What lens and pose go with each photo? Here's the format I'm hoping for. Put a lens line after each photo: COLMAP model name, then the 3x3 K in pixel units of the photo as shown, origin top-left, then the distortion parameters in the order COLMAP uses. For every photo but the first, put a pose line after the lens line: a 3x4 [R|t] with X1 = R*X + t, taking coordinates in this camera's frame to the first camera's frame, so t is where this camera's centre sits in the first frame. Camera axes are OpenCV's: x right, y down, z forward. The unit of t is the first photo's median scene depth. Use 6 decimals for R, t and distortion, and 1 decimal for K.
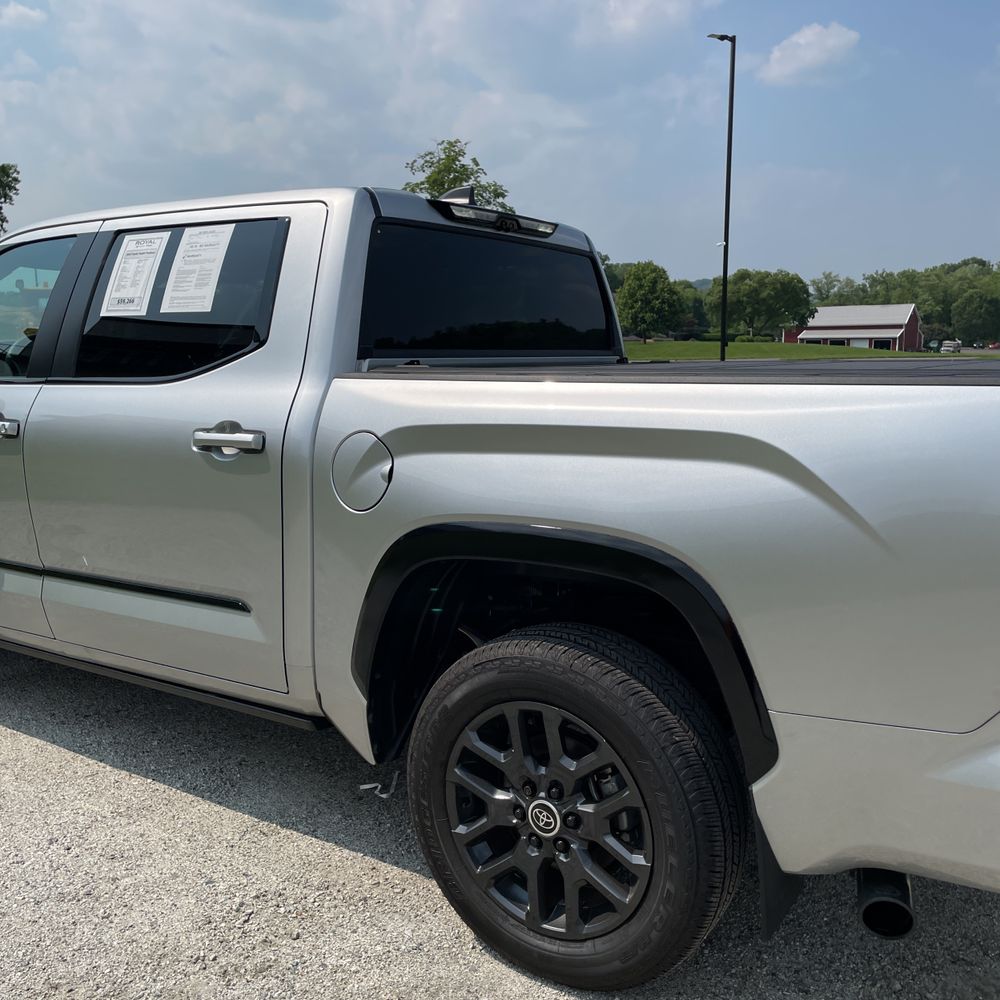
lens RADIAL K [[1015.3, 0, 500.0], [0, 1015.3, 500.0], [0, 0, 1]] dist [0.134375, -0.155510]
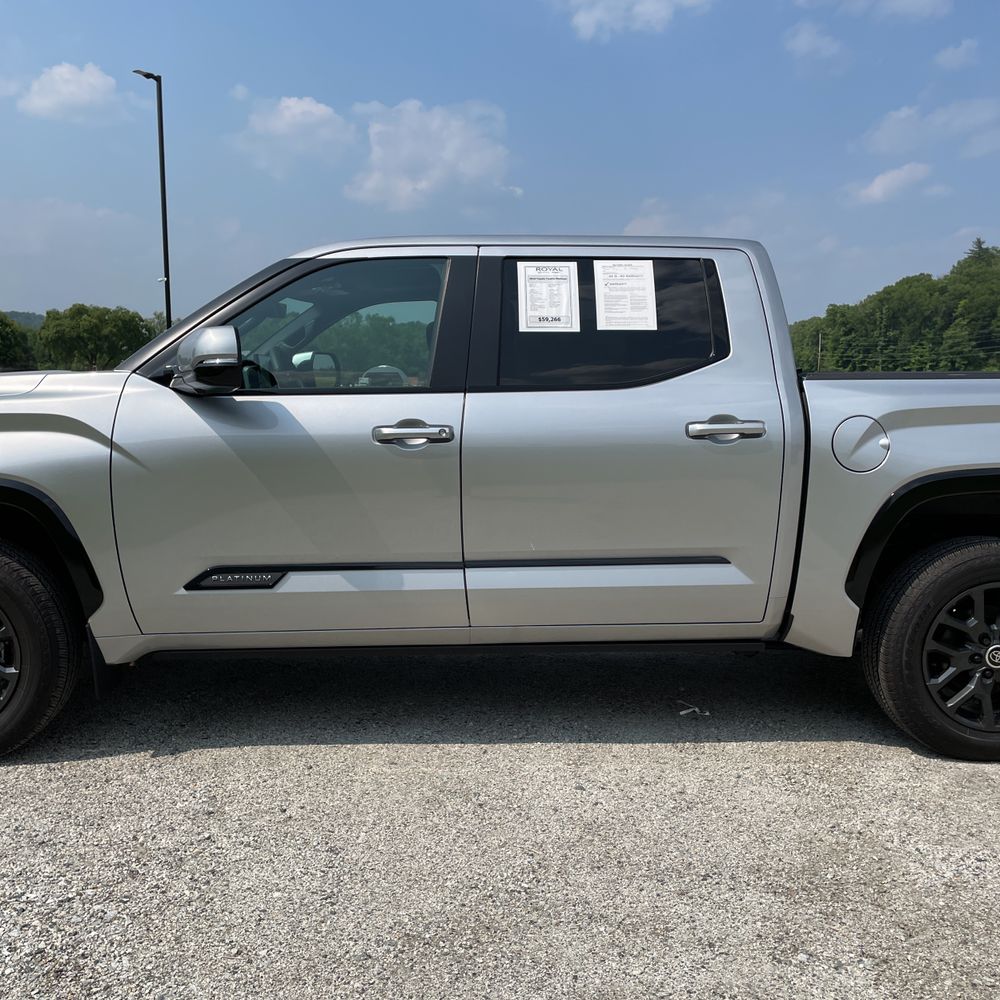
lens RADIAL K [[985.8, 0, 518.5], [0, 985.8, 521.4], [0, 0, 1]] dist [0.039629, -0.015419]
pose [[0.799864, -0.076638, 0.595268, -1.003617], [0.083326, 0.996389, 0.016315, 0.012489], [-0.594368, 0.036551, 0.803362, 0.128770]]
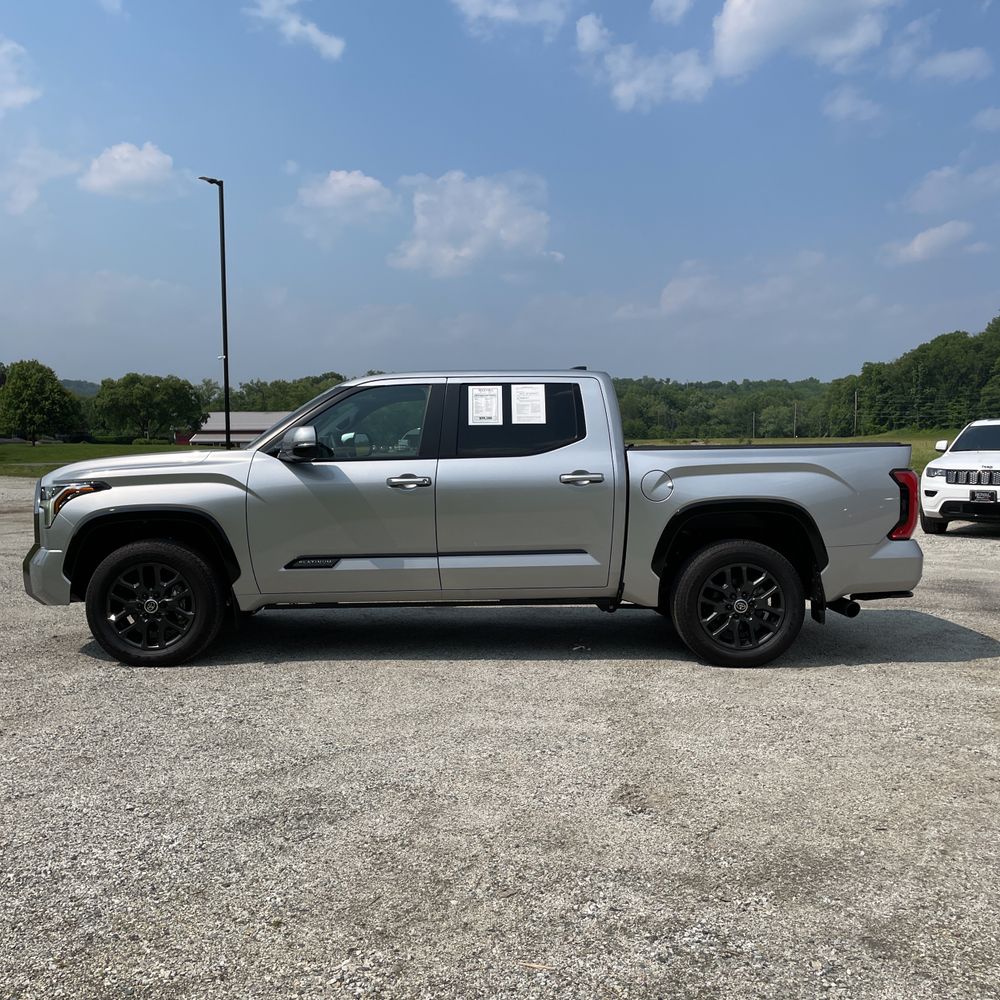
lens RADIAL K [[1009.9, 0, 500.0], [0, 1009.9, 500.0], [0, 0, 1]] dist [0.105339, -0.152581]
pose [[0.836997, -0.034001, 0.546150, -1.373123], [0.087776, 0.993486, -0.072671, 0.116558], [-0.540122, 0.108764, 0.834529, -0.664220]]
